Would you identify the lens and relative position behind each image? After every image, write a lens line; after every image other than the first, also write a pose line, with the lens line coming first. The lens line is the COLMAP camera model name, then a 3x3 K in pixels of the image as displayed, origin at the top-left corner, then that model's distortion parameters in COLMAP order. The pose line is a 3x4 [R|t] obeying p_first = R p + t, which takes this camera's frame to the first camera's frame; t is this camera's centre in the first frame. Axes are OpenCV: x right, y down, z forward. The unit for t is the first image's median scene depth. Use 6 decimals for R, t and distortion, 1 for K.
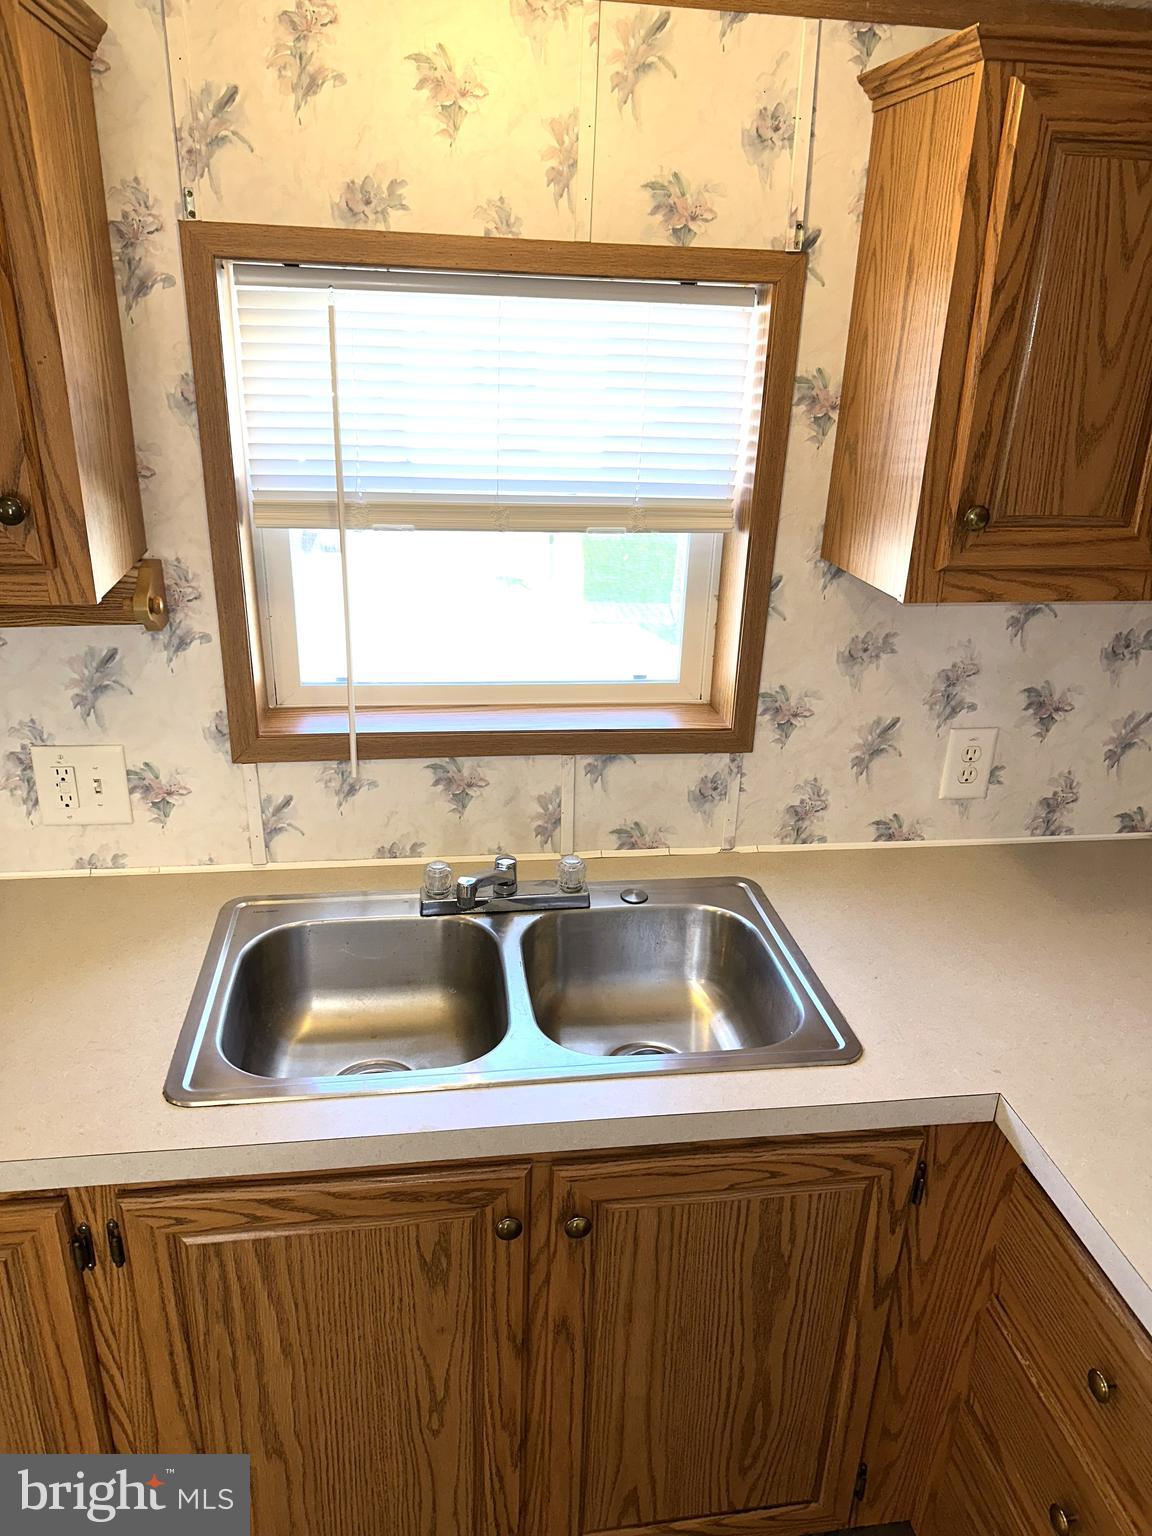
lens RADIAL K [[1074.5, 0, 576.0], [0, 1074.5, 768.0], [0, 0, 1]] dist [0.080020, -0.113953]
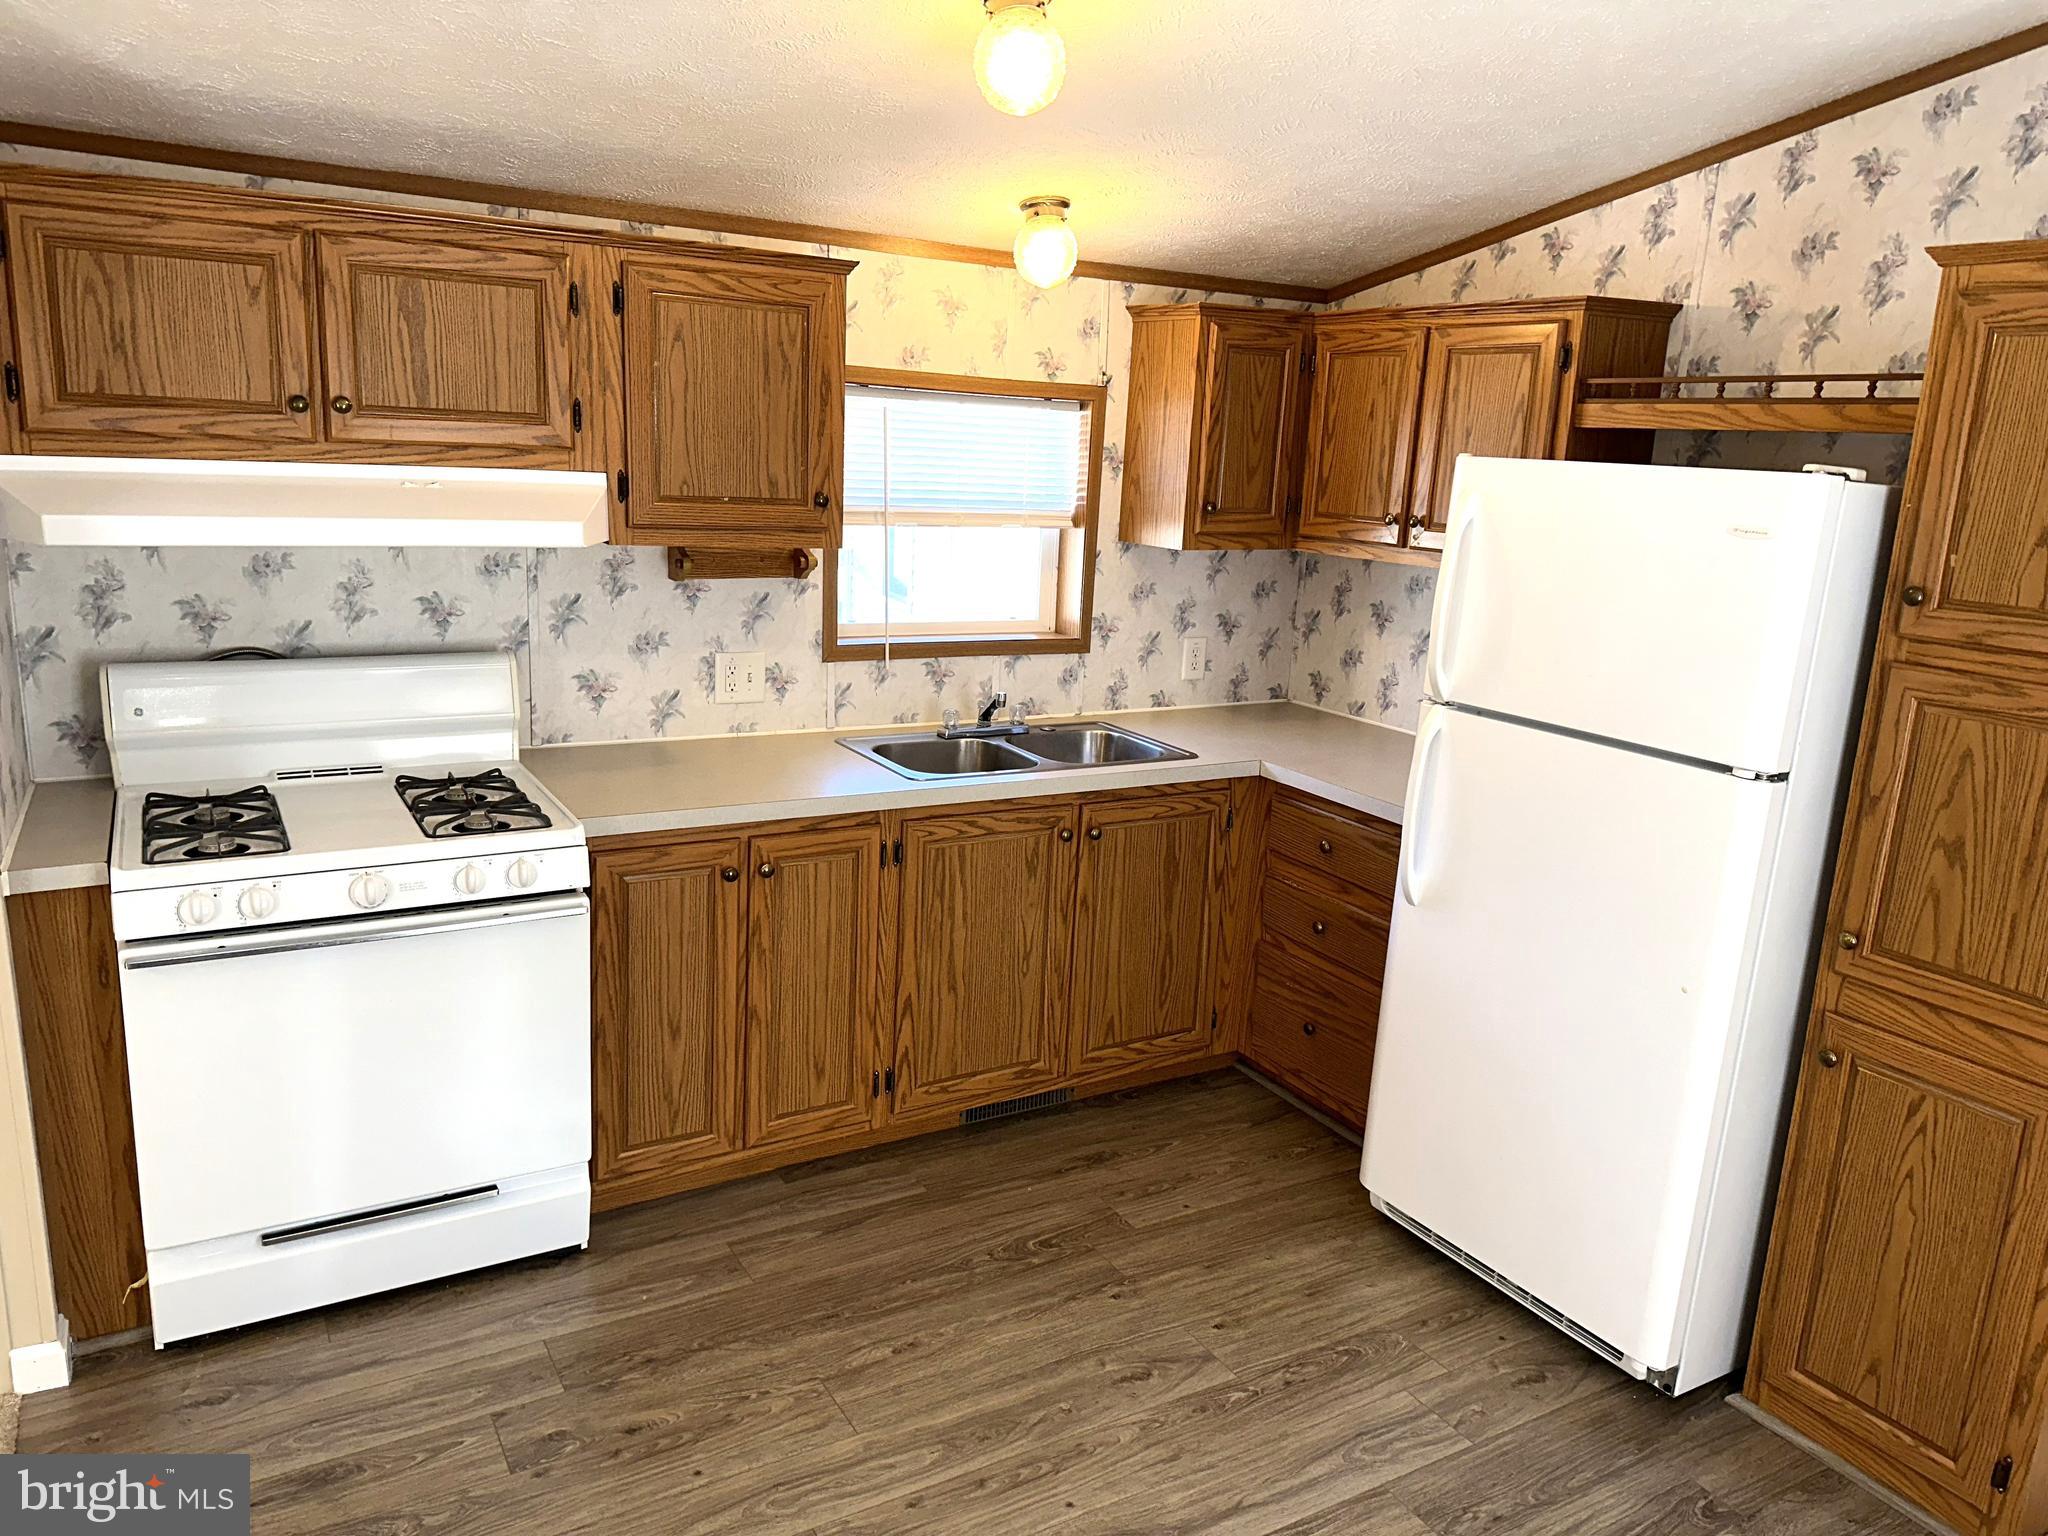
lens RADIAL K [[1432.6, 0, 1020.6], [0, 1432.6, 763.0], [0, 0, 1]] dist [0.080020, -0.113953]
pose [[0.925364, -0.070662, 0.372435, -0.946058], [0.124968, 0.984416, -0.123726, 0.503024], [-0.357888, 0.161034, 0.919774, -1.235676]]
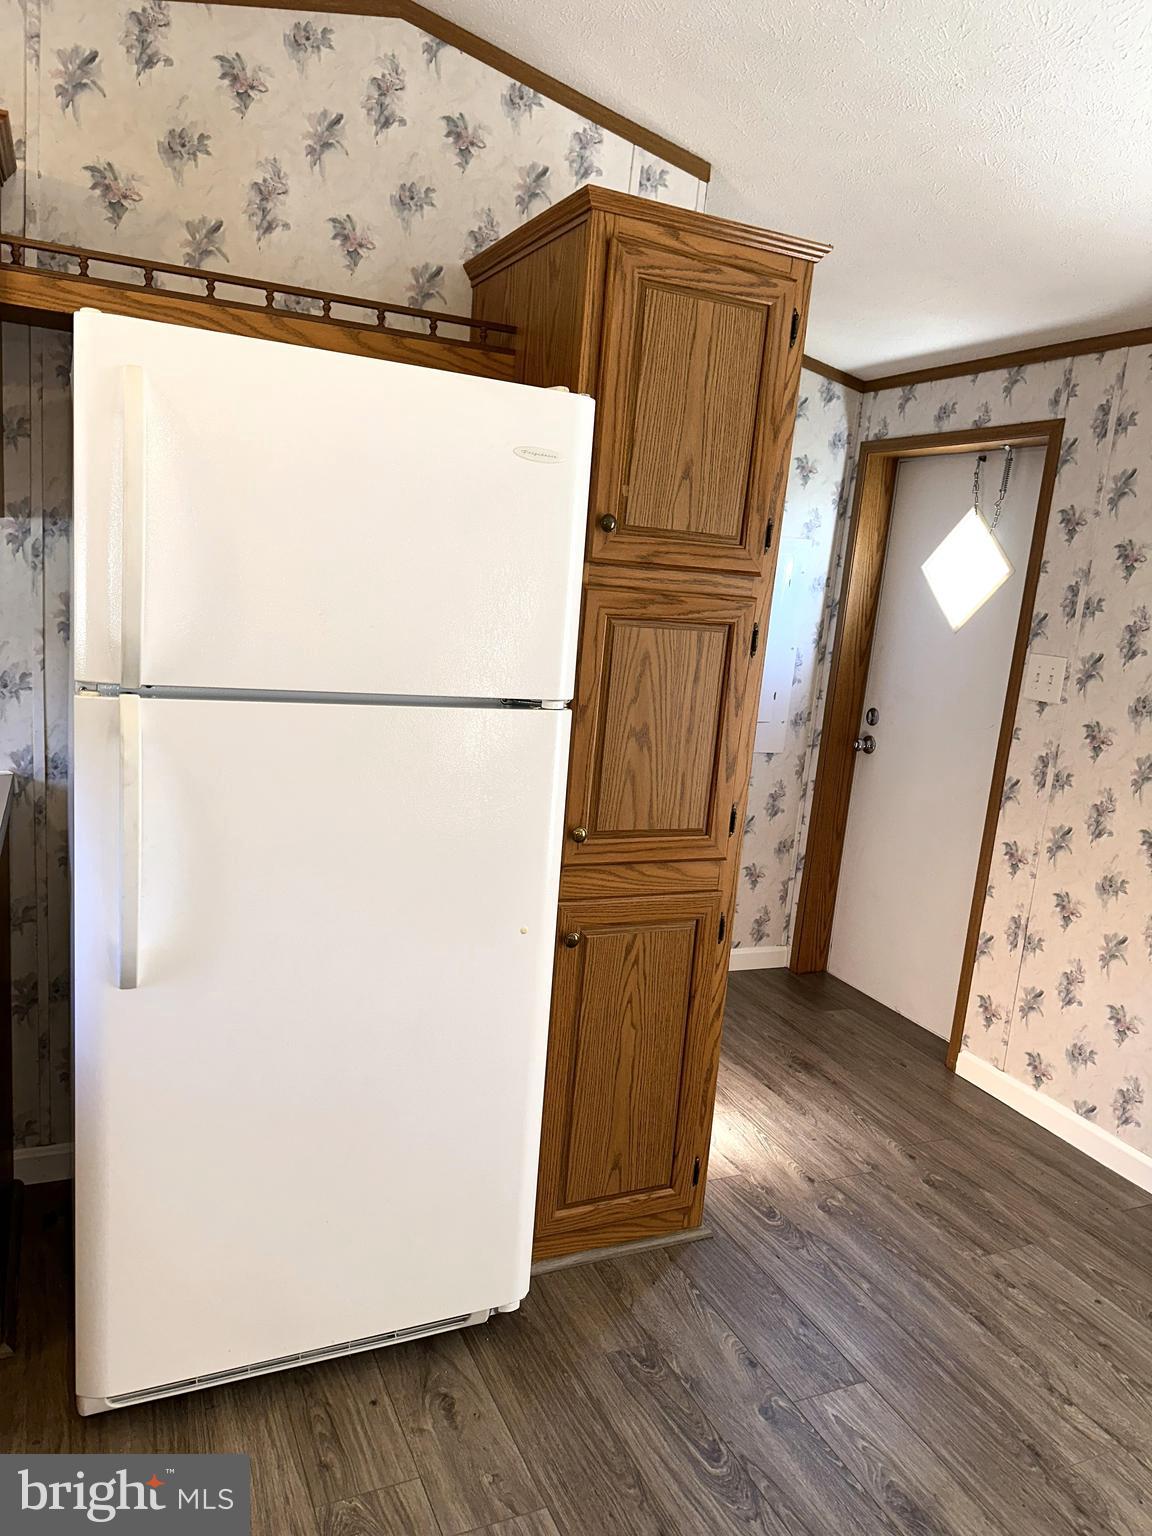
lens RADIAL K [[1082.3, 0, 576.3], [0, 1082.3, 781.7], [0, 0, 1]] dist [0.070343, -0.091547]
pose [[-0.274189, -0.240881, 0.931019, -0.763189], [0.273120, 0.908752, 0.315555, 0.126336], [-0.922077, 0.340802, -0.183380, 0.157569]]
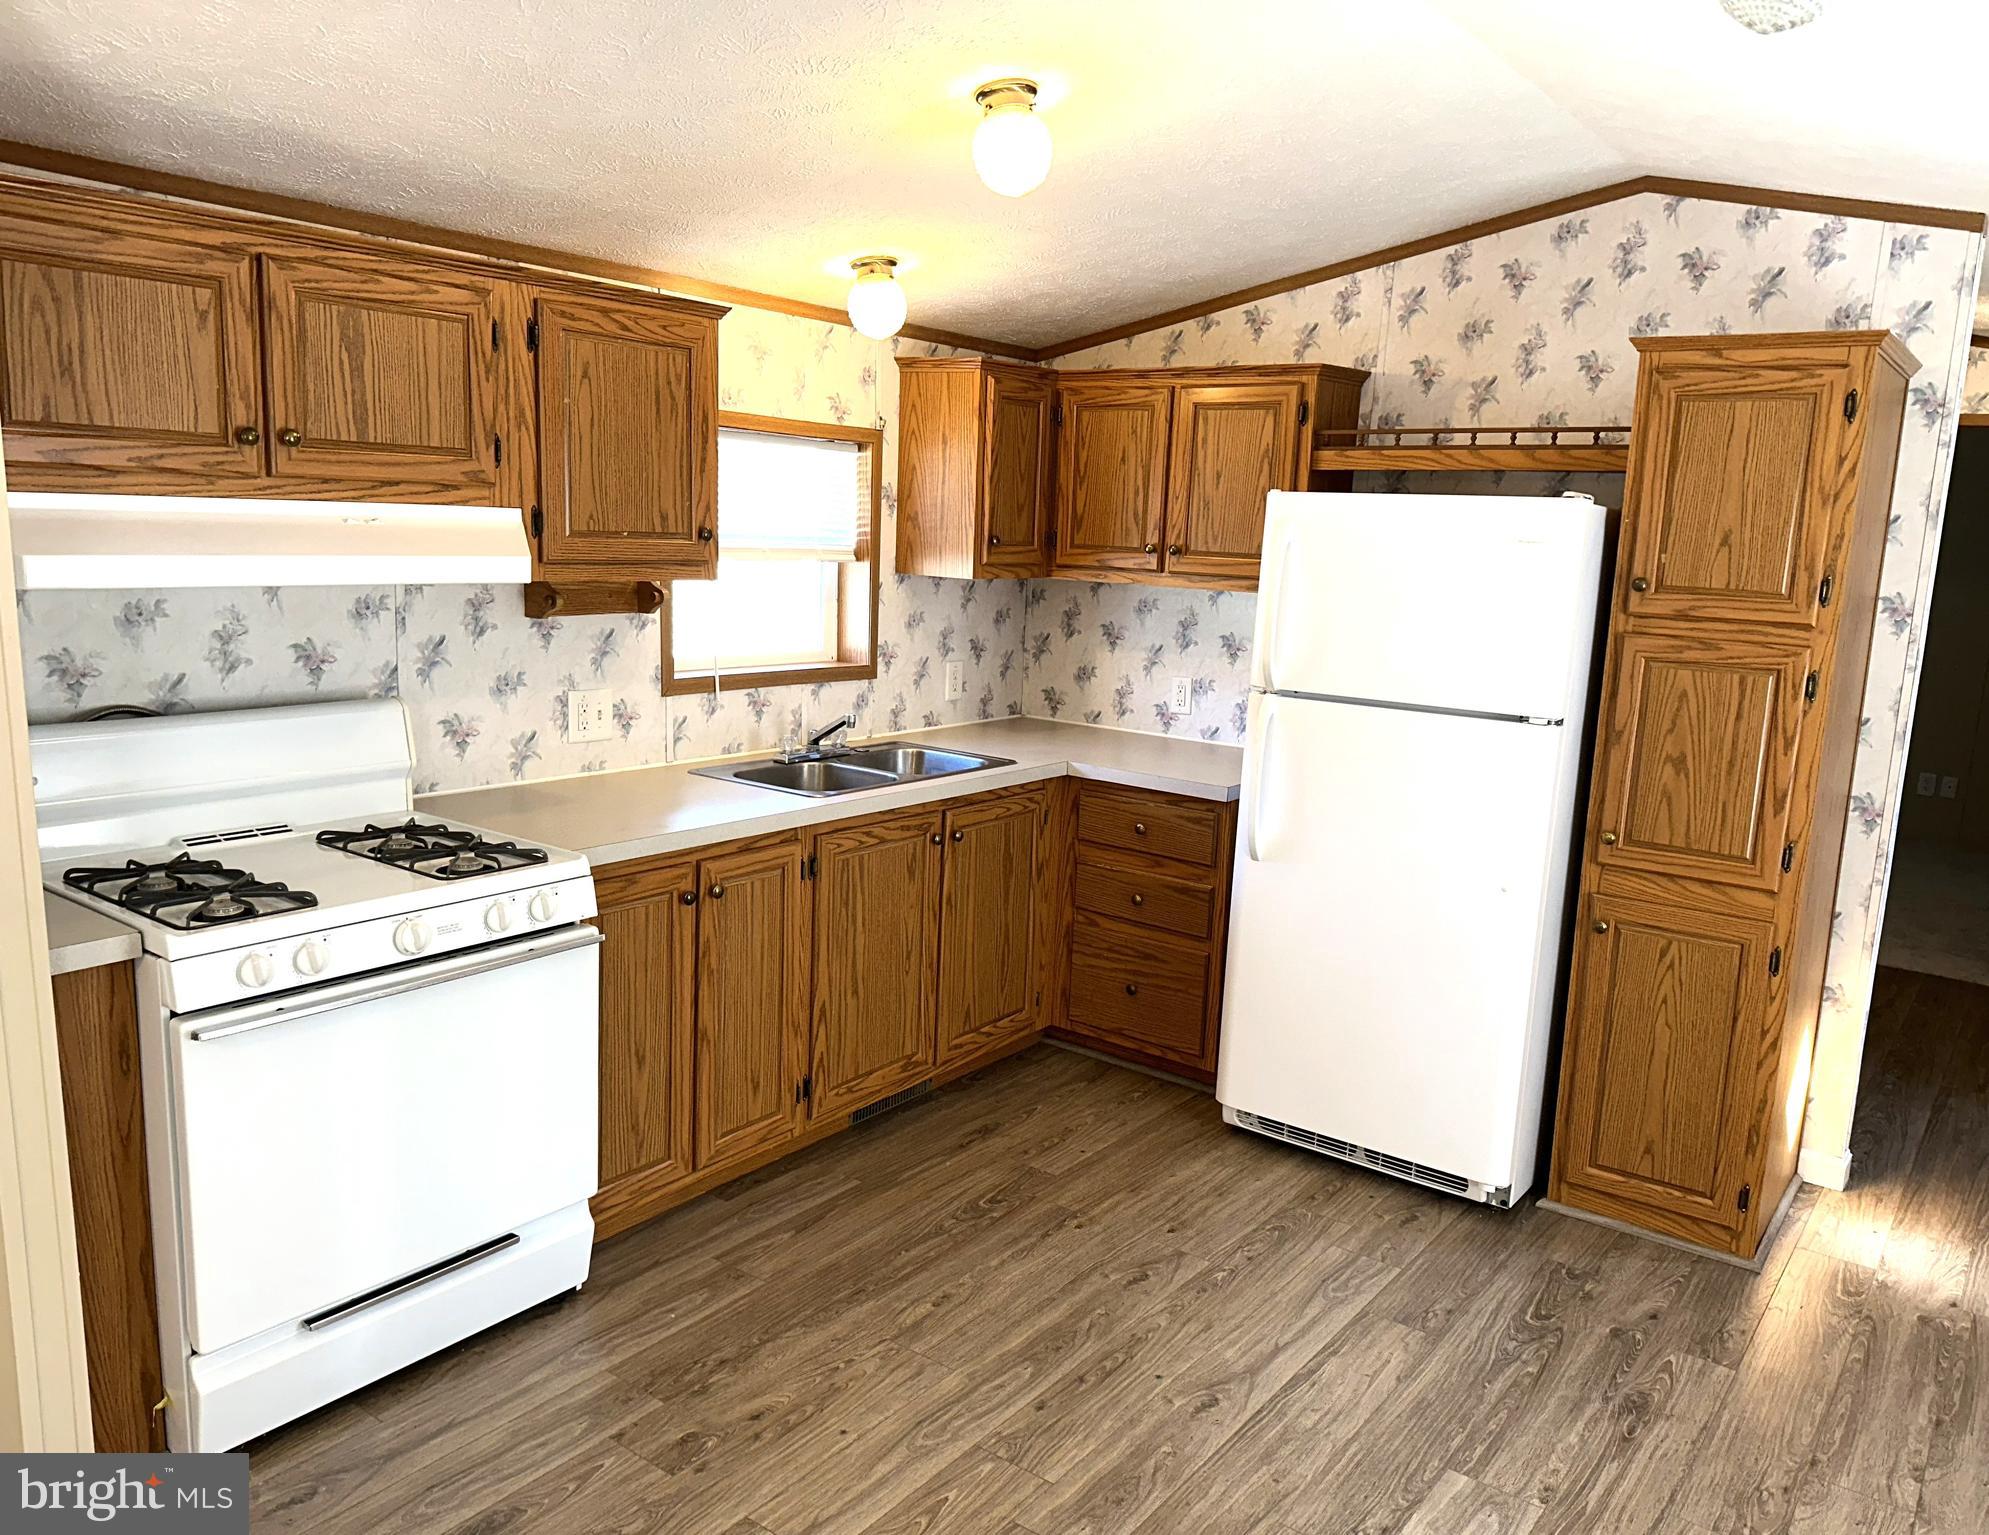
lens RADIAL K [[1470.6, 0, 1029.2], [0, 1470.6, 783.1], [0, 0, 1]] dist [0.082477, -0.117346]
pose [[0.699190, -0.128655, 0.703265, -1.693057], [0.250796, 0.965302, -0.072751, 0.475469], [-0.669504, 0.227243, 0.707195, -1.080058]]
